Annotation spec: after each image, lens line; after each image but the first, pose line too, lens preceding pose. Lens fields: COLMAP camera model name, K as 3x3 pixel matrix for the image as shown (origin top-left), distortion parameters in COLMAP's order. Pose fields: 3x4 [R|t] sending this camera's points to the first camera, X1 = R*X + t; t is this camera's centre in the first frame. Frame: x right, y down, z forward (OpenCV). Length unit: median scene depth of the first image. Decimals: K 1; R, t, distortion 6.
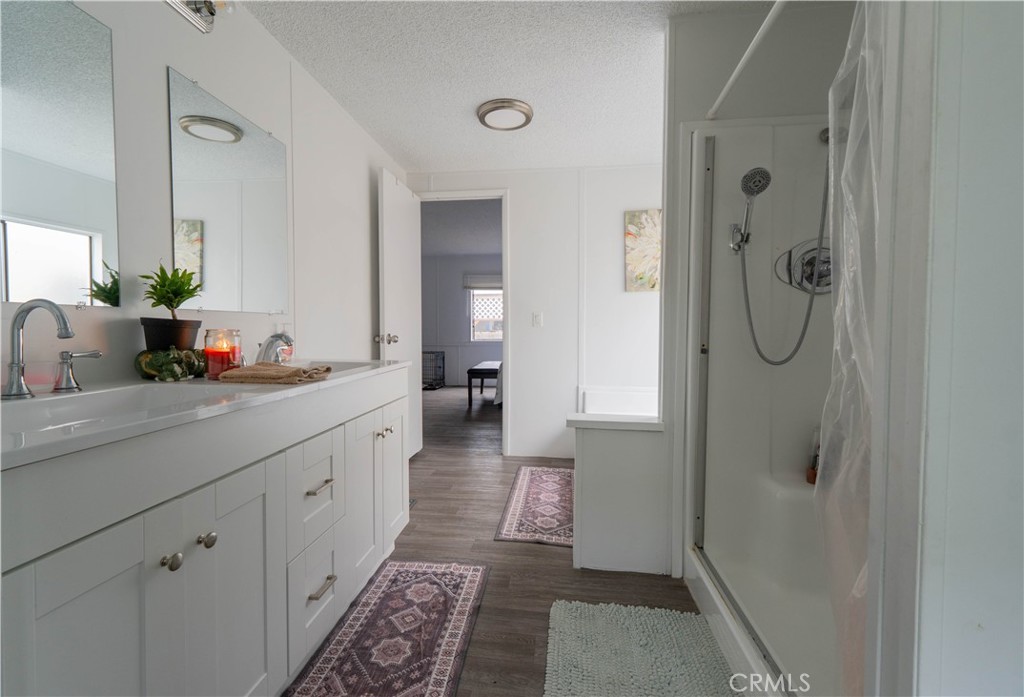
lens RADIAL K [[452.3, 0, 511.8], [0, 452.3, 341.1], [0, 0, 1]] dist [-0.010240, 0.000242]
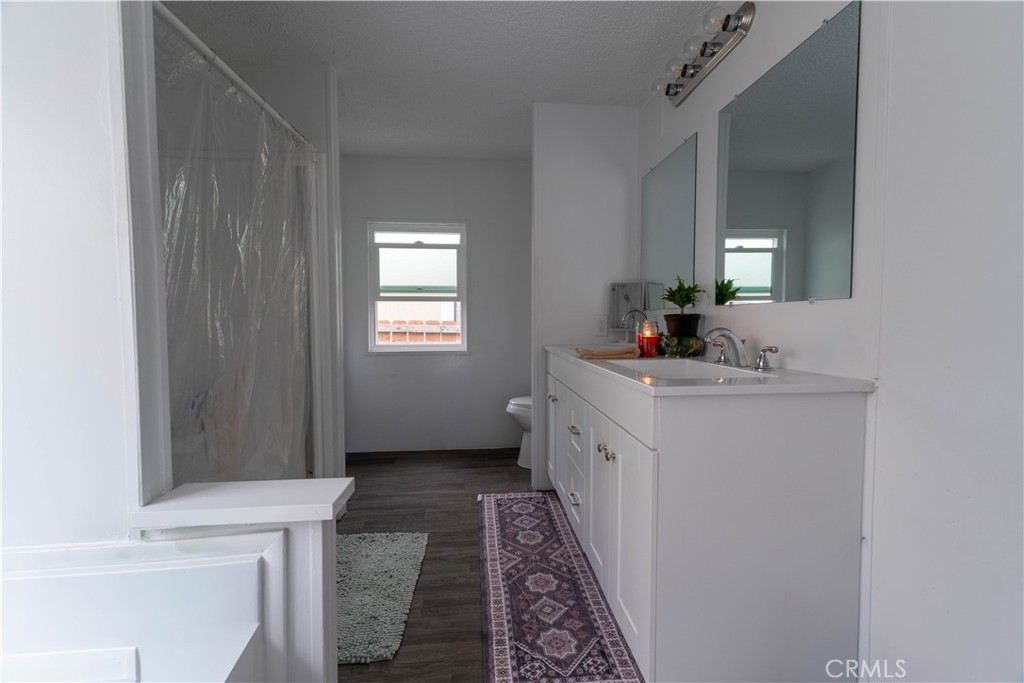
lens RADIAL K [[428.2, 0, 513.6], [0, 428.2, 336.1], [0, 0, 1]] dist [0.008002, -0.000202]
pose [[-0.980276, 0.007307, -0.197500, 0.029437], [-0.007135, 0.997356, 0.072316, -0.057882], [0.197506, 0.072299, -0.977632, 1.740700]]
